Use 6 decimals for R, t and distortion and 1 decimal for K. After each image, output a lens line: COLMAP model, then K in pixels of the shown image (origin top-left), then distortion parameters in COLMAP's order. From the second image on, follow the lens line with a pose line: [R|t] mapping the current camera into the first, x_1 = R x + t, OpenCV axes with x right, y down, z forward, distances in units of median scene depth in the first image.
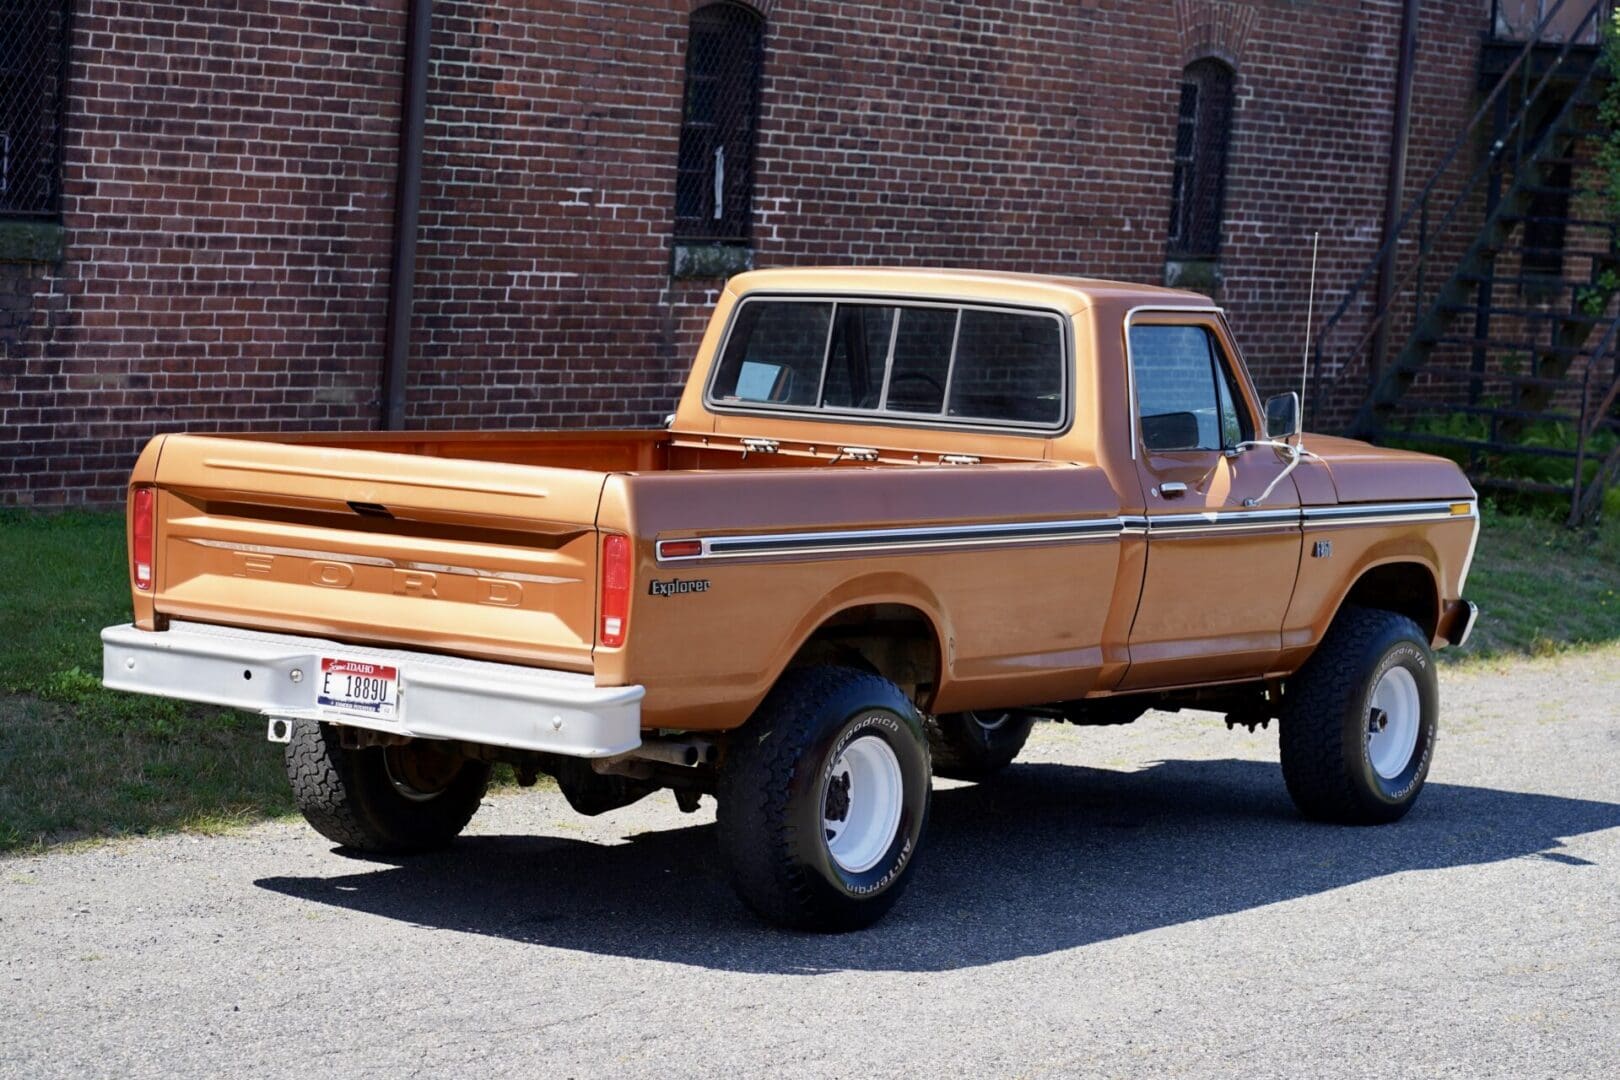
lens RADIAL K [[4213.6, 0, 839.7], [0, 4213.6, 547.6], [0, 0, 1]] dist [0.104118, -2.405556]
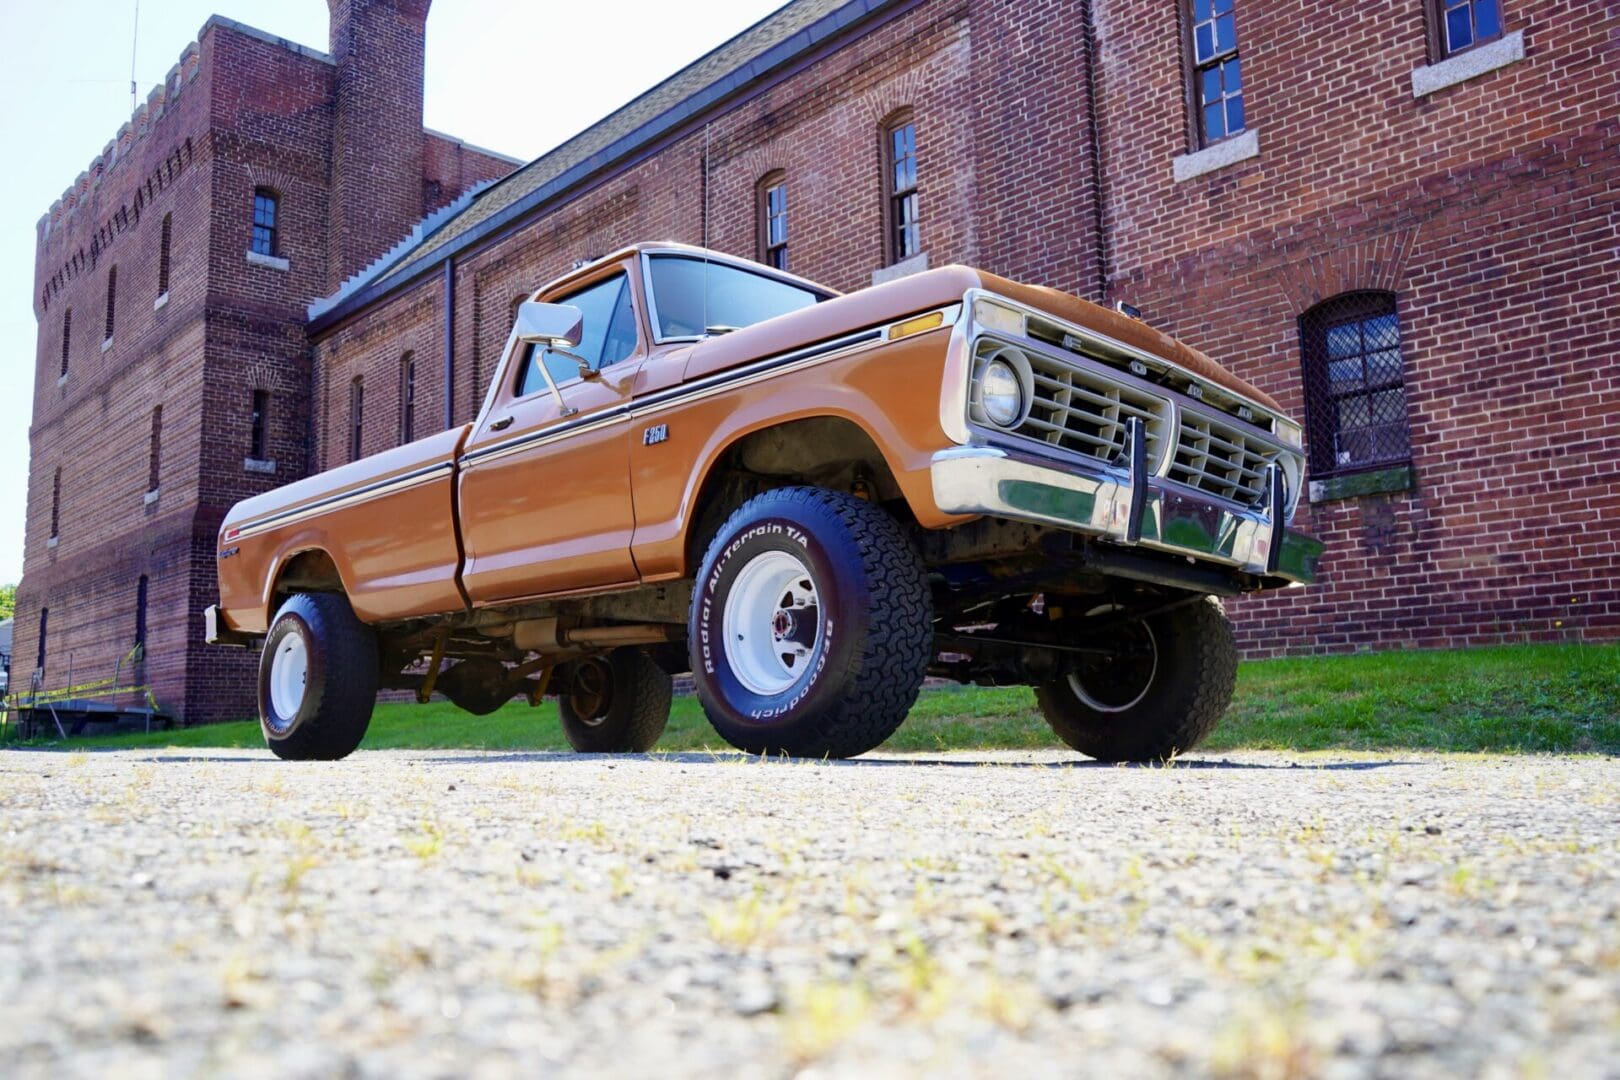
lens RADIAL K [[1298.7, 0, 811.6], [0, 1298.7, 541.9], [0, 0, 1]] dist [-0.012523, 0.010267]
pose [[-0.223915, -0.208340, -0.952080, 0.299205], [-0.088104, 0.977212, -0.193119, 0.059457], [0.970618, 0.040640, -0.237168, 0.866651]]
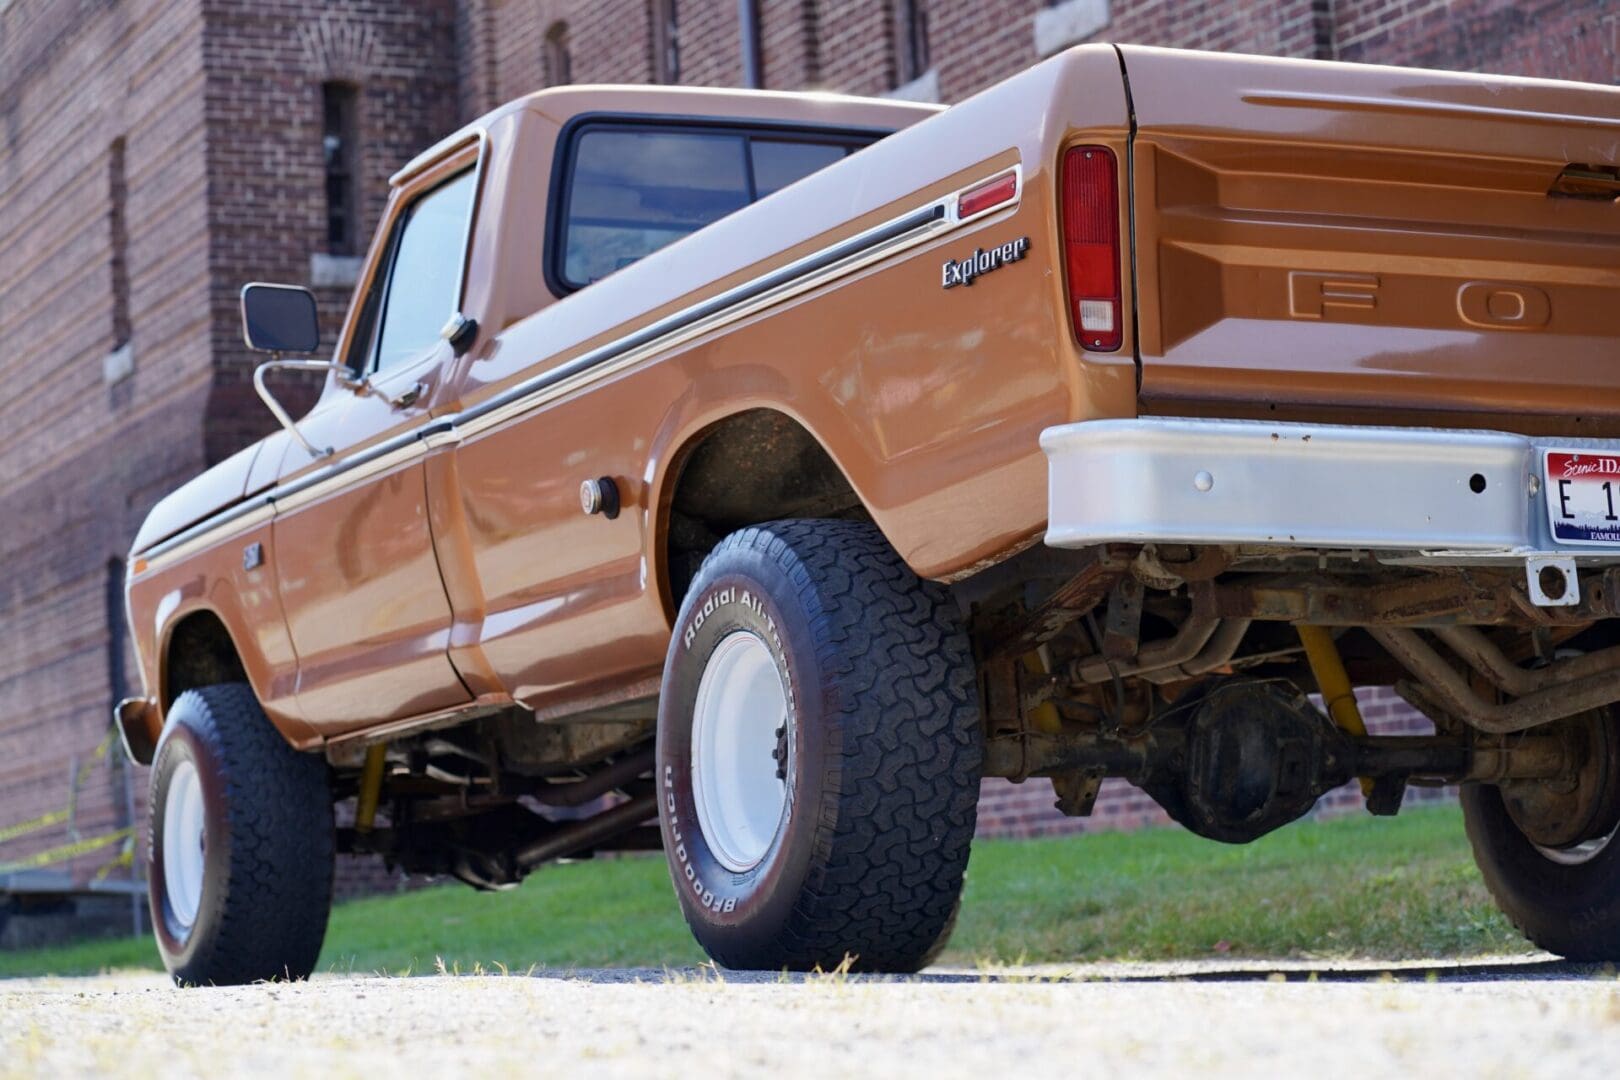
lens RADIAL K [[3860.4, 0, 801.7], [0, 3860.4, 541.9], [0, 0, 1]] dist [0.178726, -3.427184]
pose [[-0.532720, -0.138884, -0.834818, 0.374881], [-0.078115, 0.990301, -0.114903, 0.054951], [0.842679, 0.004001, -0.538402, 0.990876]]
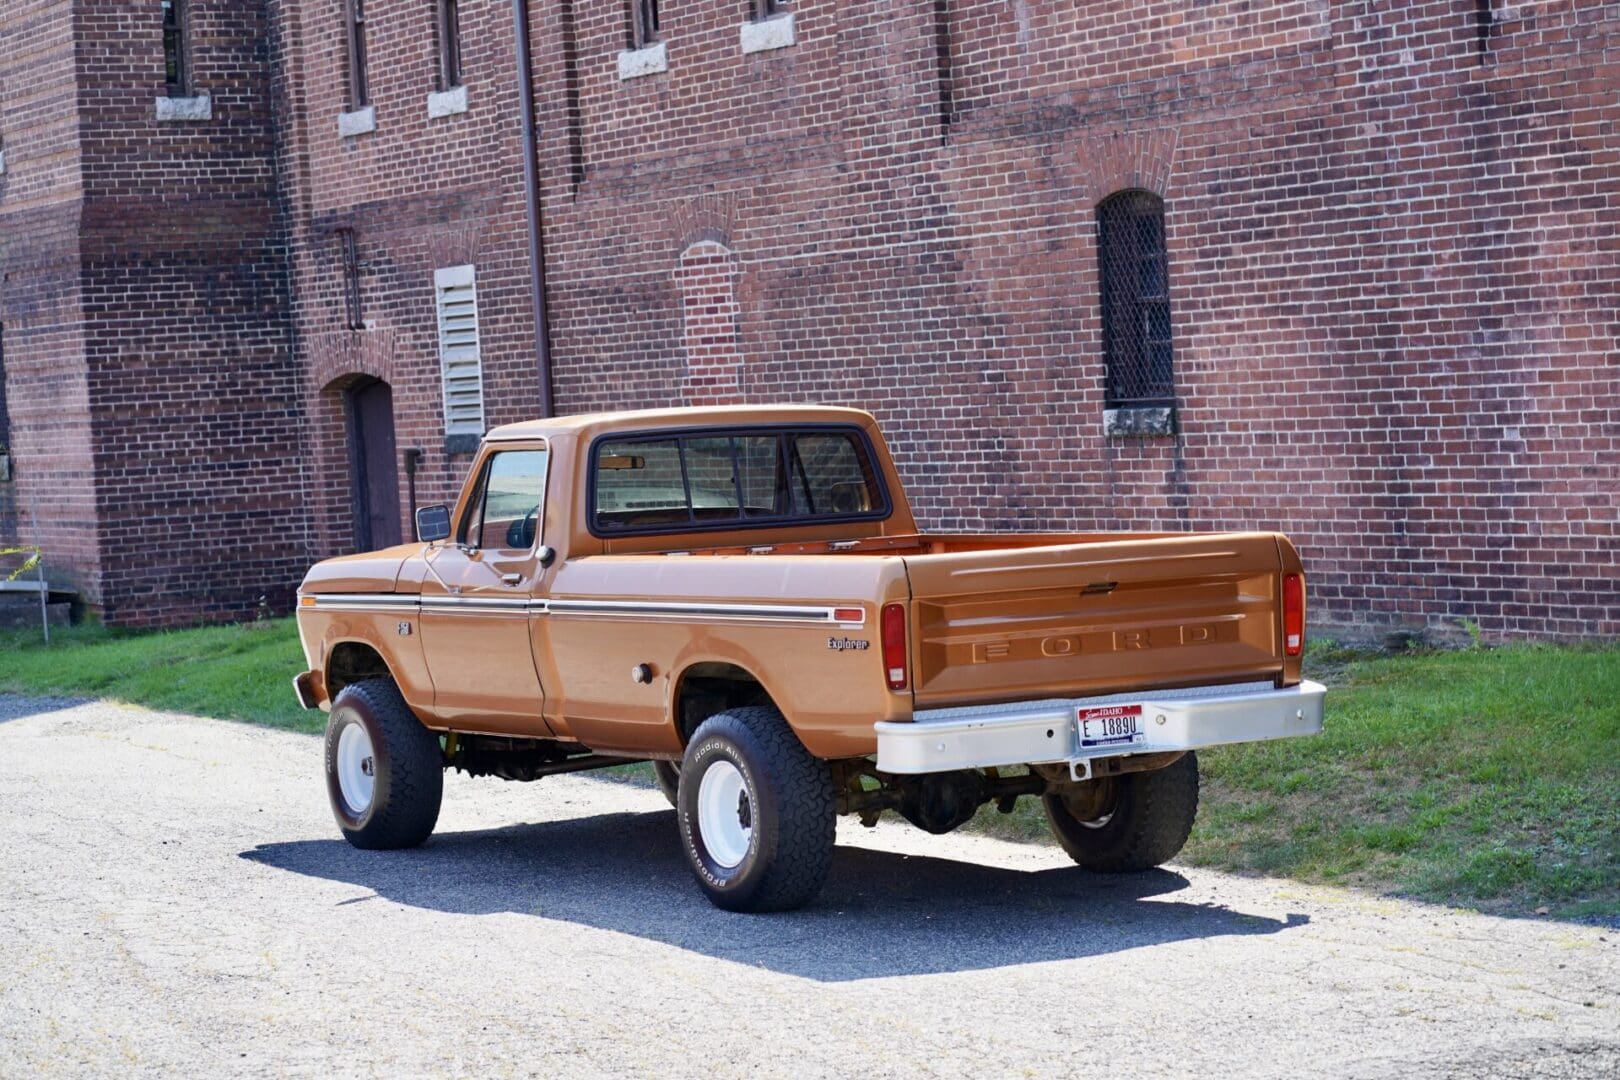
lens RADIAL K [[3805.1, 0, 813.2], [0, 3805.1, 537.2], [0, 0, 1]] dist [0.120488, -2.714099]
pose [[-0.434391, -0.011607, -0.900650, 0.772558], [-0.061981, 0.997932, 0.017033, -0.036219], [0.898589, 0.063222, -0.434212, 1.146285]]
